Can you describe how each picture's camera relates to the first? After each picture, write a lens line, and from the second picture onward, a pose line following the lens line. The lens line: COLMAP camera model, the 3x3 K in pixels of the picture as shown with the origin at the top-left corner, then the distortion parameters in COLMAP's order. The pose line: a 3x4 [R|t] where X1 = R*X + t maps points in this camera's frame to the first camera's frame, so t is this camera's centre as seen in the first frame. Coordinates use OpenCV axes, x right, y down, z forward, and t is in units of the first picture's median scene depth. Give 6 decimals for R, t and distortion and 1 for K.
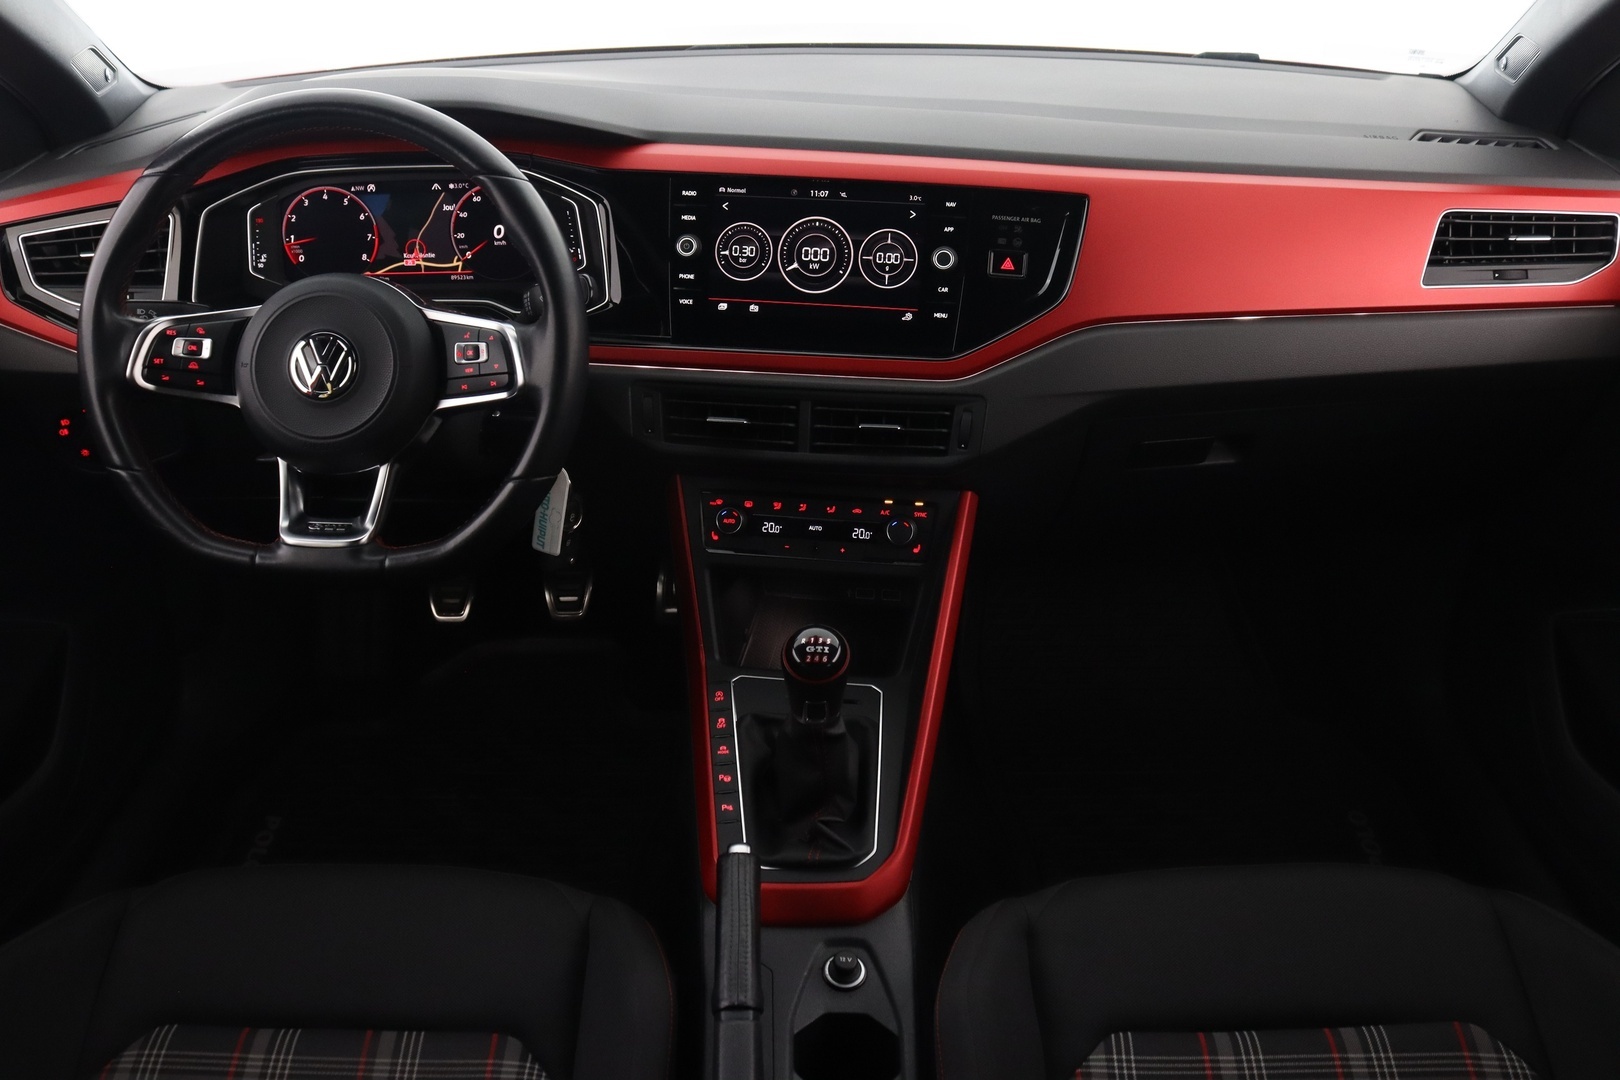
lens RADIAL K [[1450.9, 0, 773.5], [0, 1450.9, 542.6], [0, 0, 1]] dist [-0.113068, 0.003880]
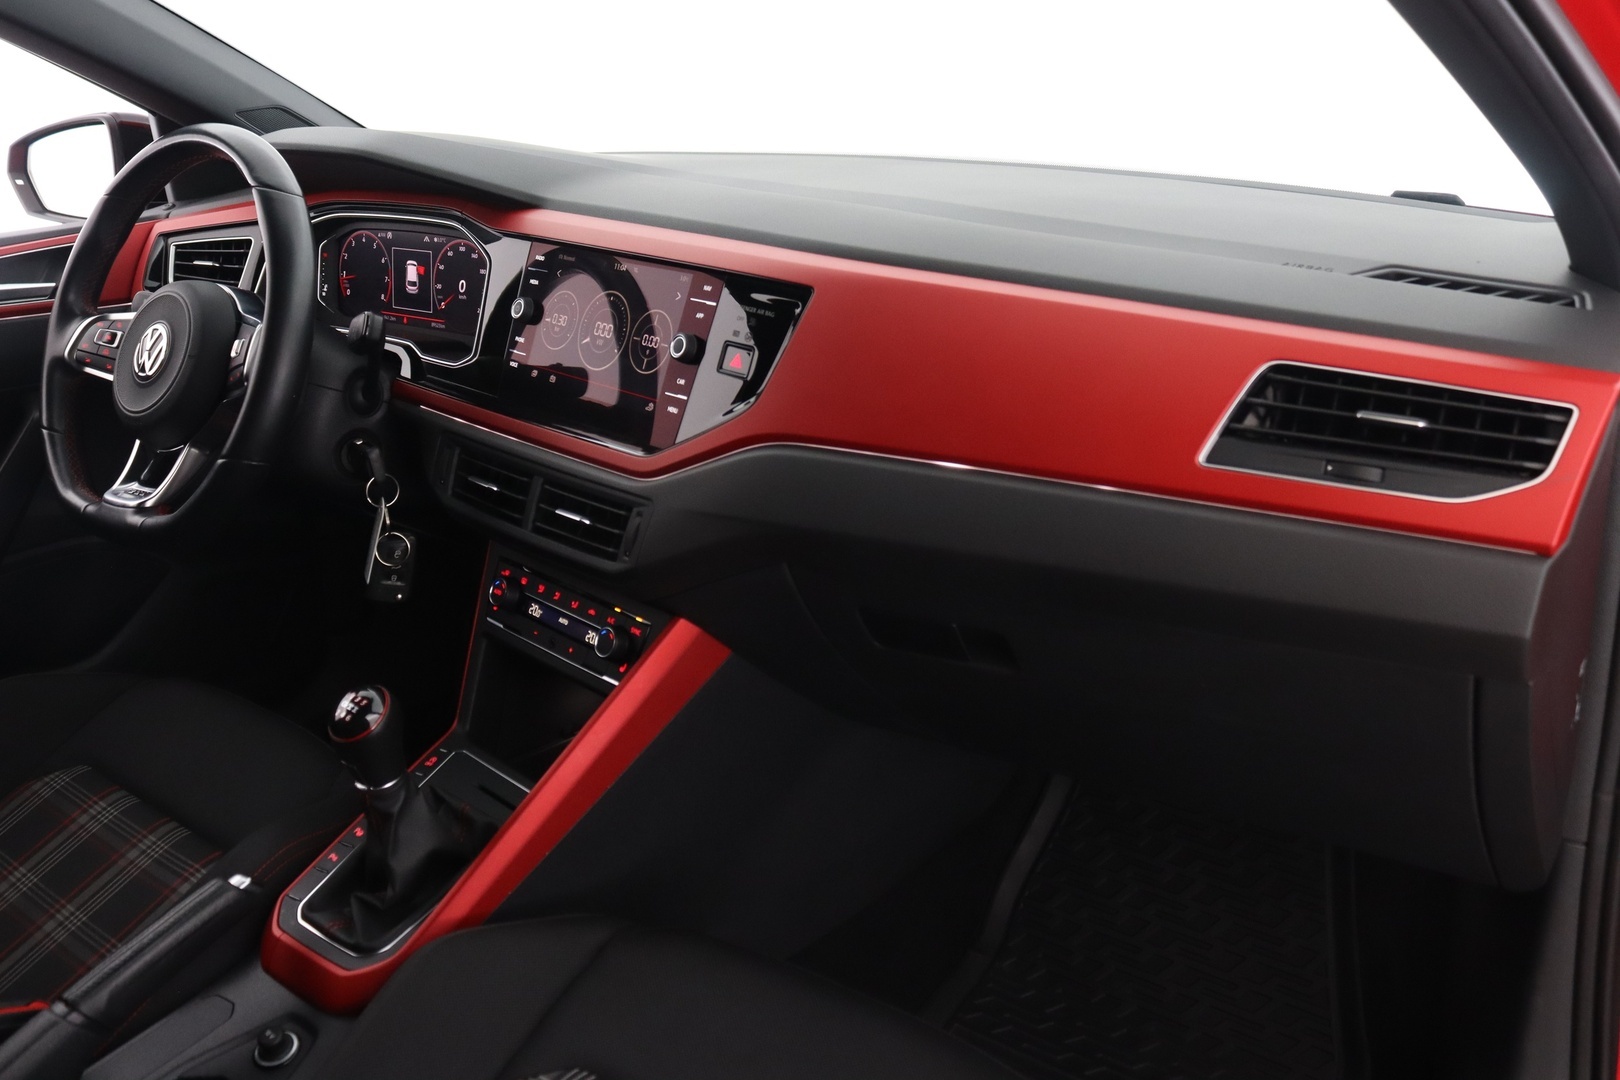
lens RADIAL K [[1450.9, 0, 773.5], [0, 1450.9, 542.6], [0, 0, 1]] dist [-0.113068, 0.003880]
pose [[0.788080, 0.201025, -0.581824, 0.692550], [-0.275672, 0.960352, -0.041587, -0.059157], [0.550395, 0.193166, 0.812251, 0.329308]]
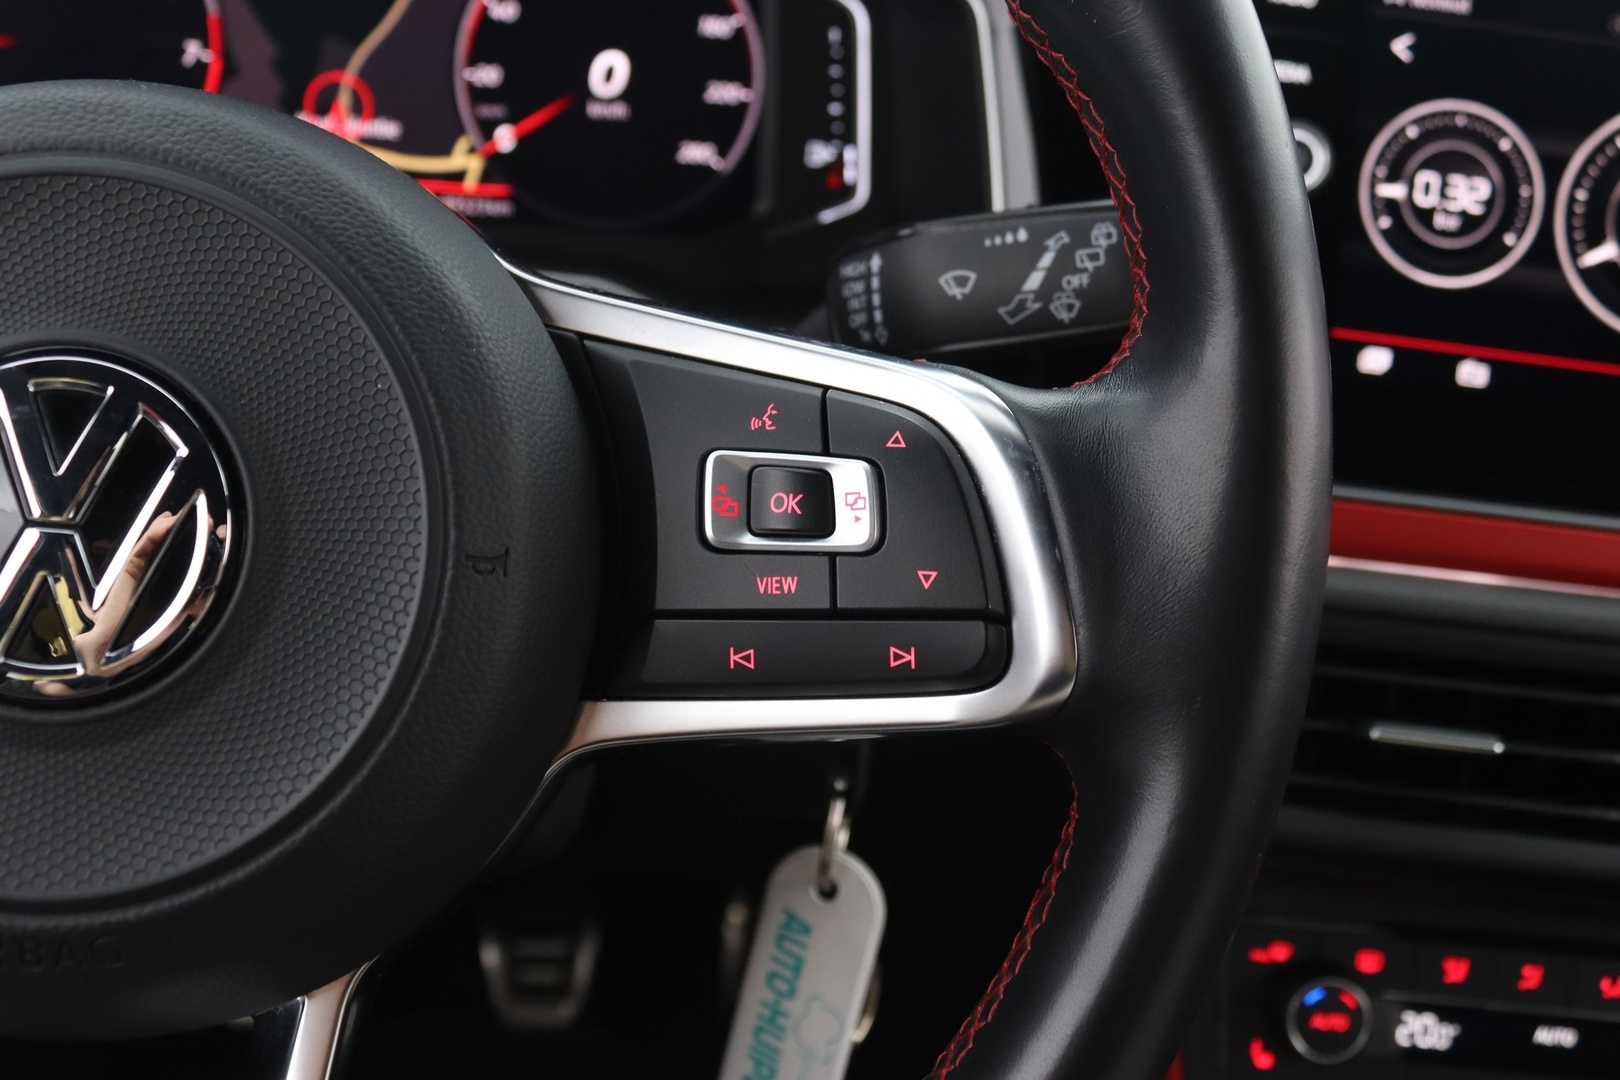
lens RADIAL K [[1724.0, 0, 810.0], [0, 1724.0, 540.0], [0, 0, 1]] dist [-0.059960, 0.013582]
pose [[0.984096, 0.050933, 0.170177, -0.223542], [-0.042211, 0.997622, -0.054484, -0.100396], [-0.172547, 0.046434, 0.983906, 0.667555]]
